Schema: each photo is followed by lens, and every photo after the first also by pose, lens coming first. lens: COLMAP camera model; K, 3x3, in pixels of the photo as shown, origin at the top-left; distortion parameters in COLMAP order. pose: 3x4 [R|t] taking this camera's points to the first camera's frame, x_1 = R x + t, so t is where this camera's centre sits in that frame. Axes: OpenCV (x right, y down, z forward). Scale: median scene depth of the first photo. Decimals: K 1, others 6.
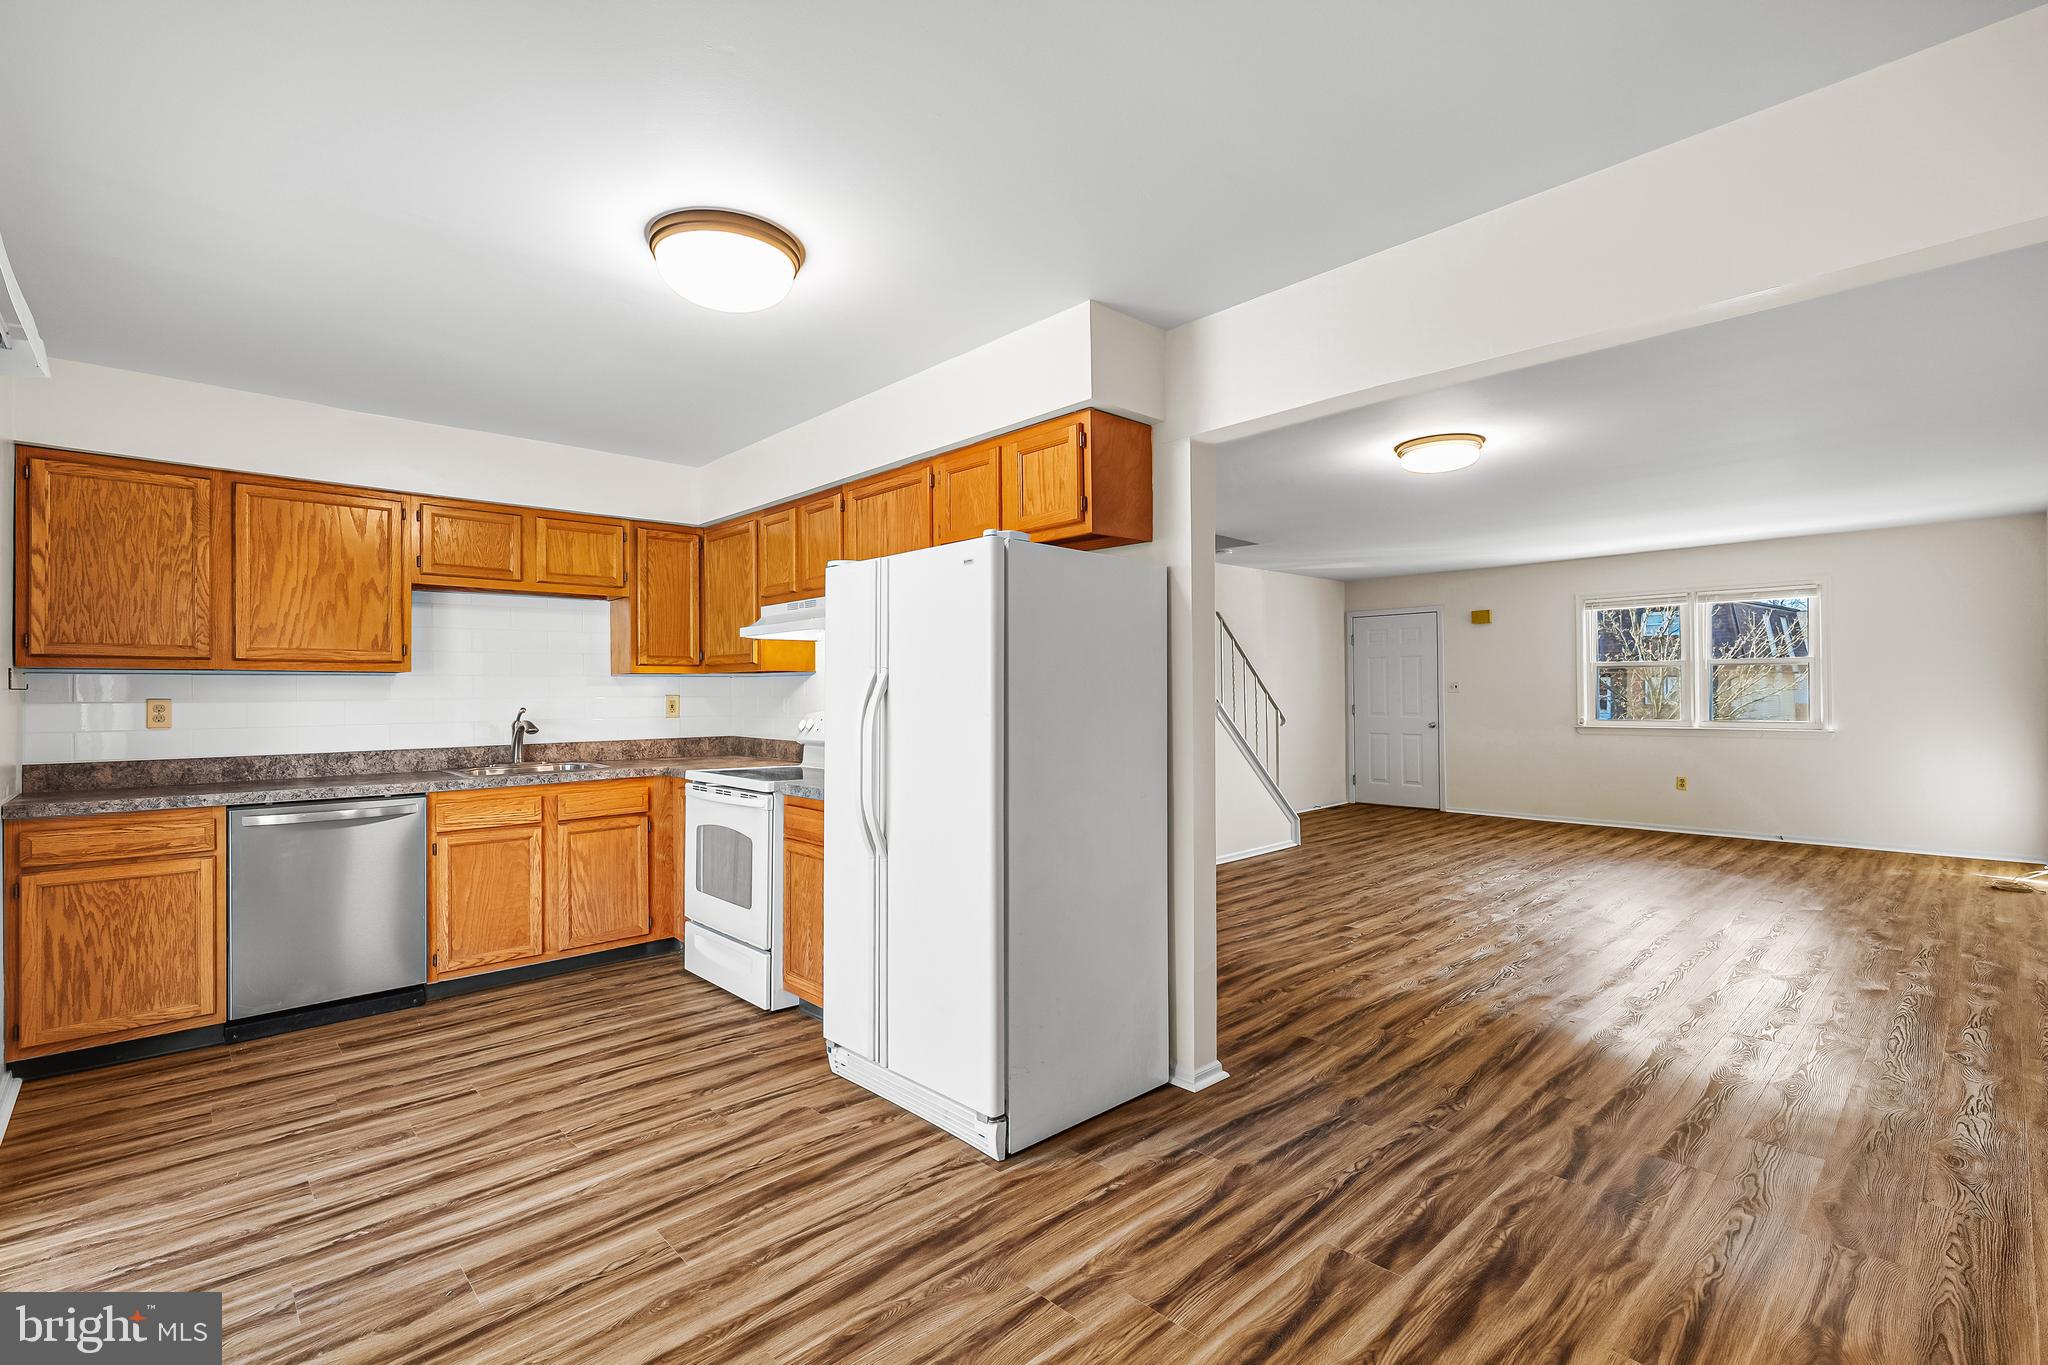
lens RADIAL K [[909.0, 0, 1023.4], [0, 909.0, 698.2], [0, 0, 1]] dist [0.000163, 0.000985]
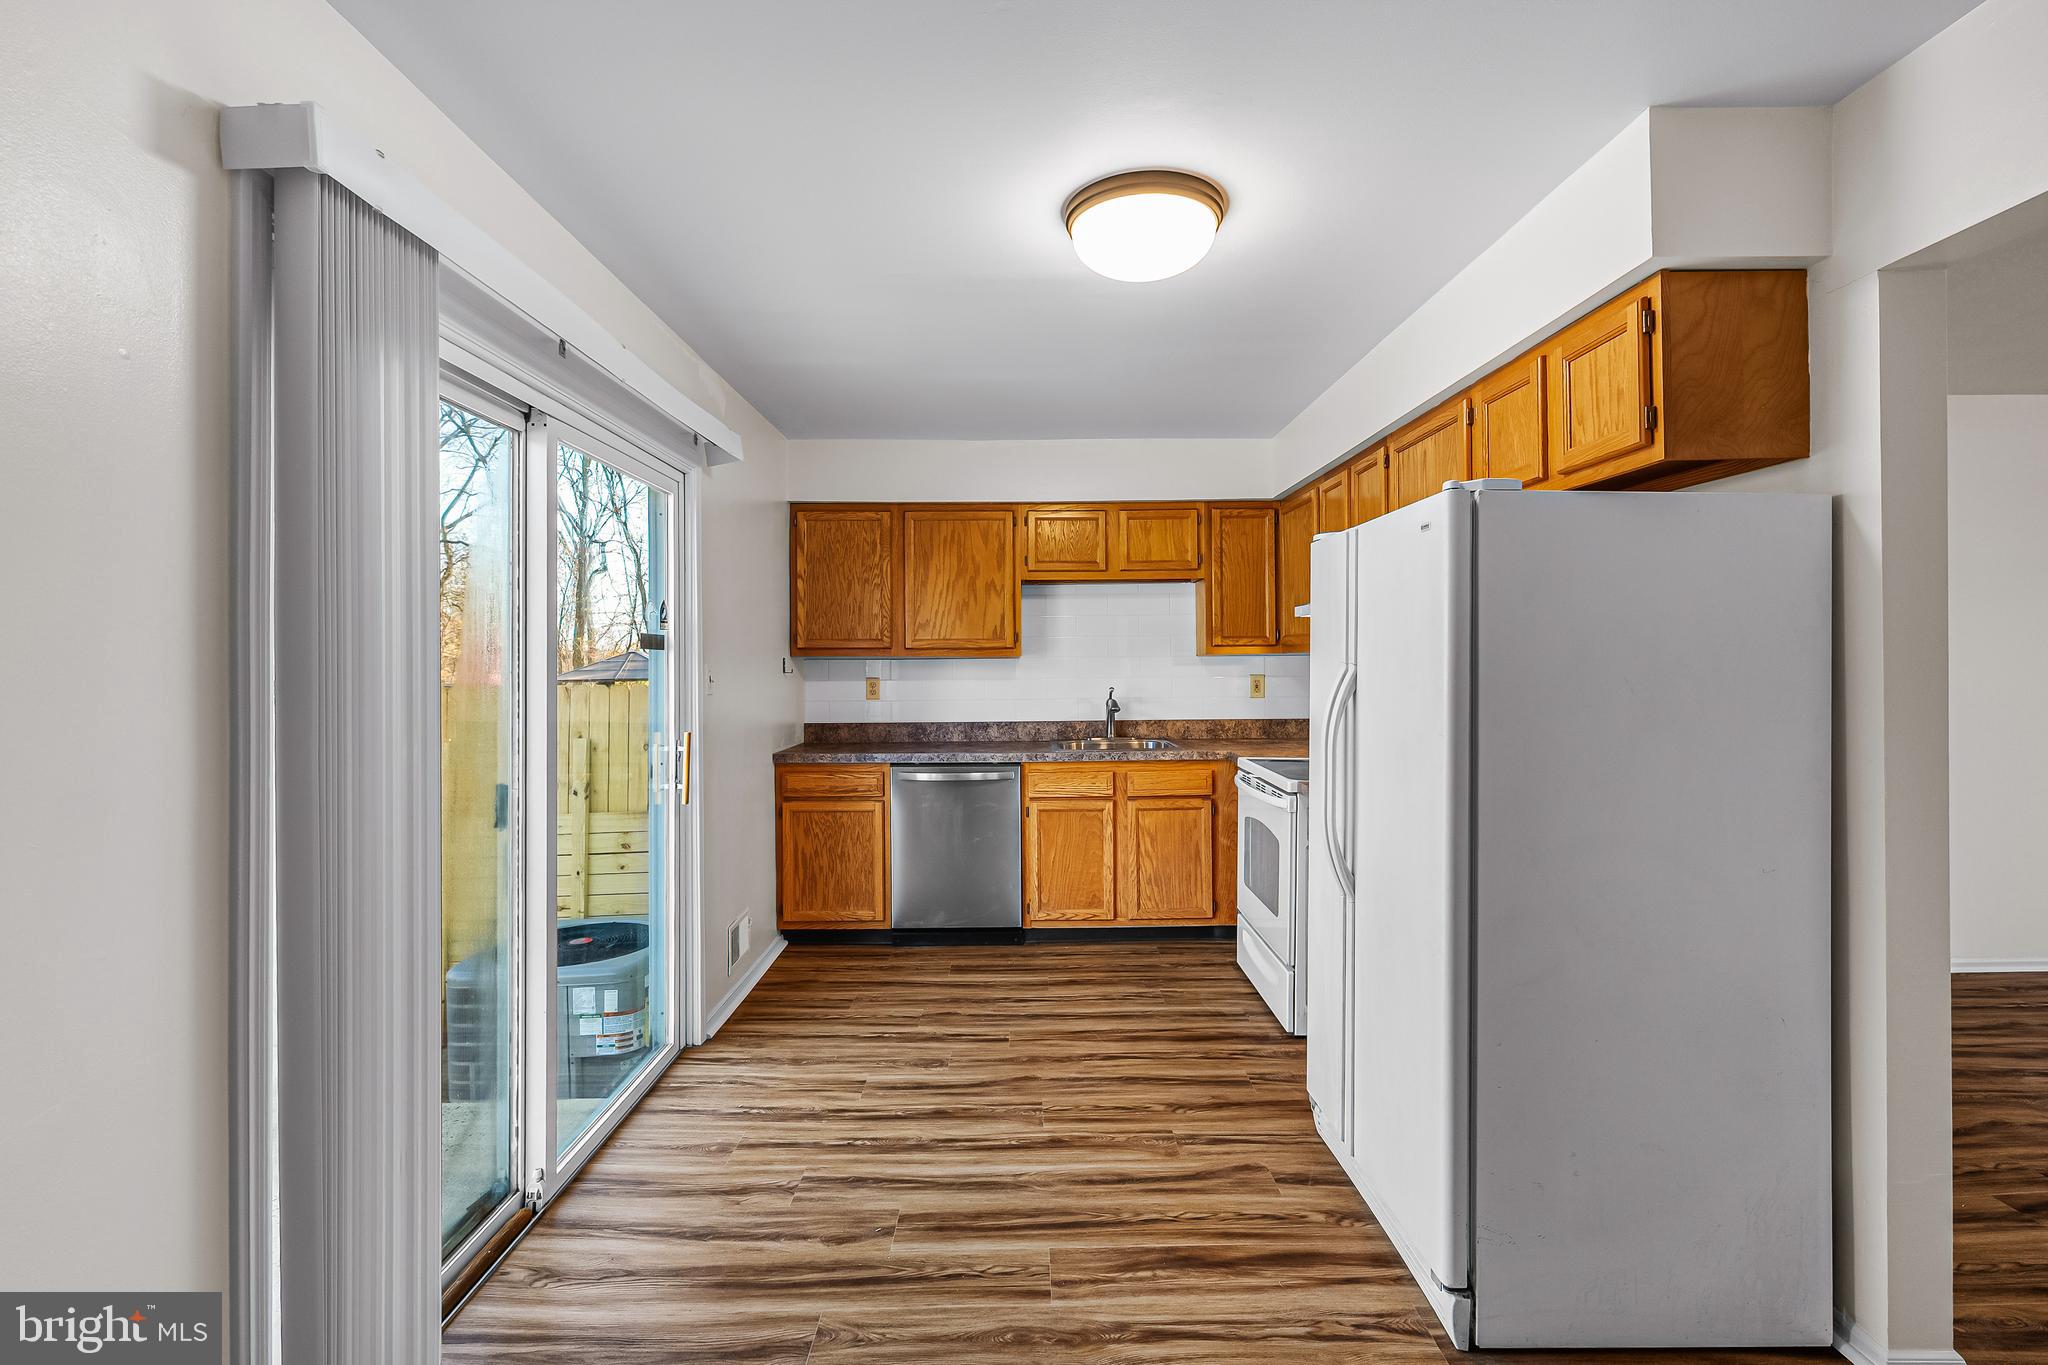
lens RADIAL K [[920.5, 0, 1023.5], [0, 920.5, 666.7], [0, 0, 1]] dist [-0.001295, 0.000653]
pose [[0.738176, 0.007637, -0.674565, 0.161686], [-0.003399, 0.999965, 0.007601, -0.031995], [0.674600, -0.003318, 0.738176, 0.173204]]
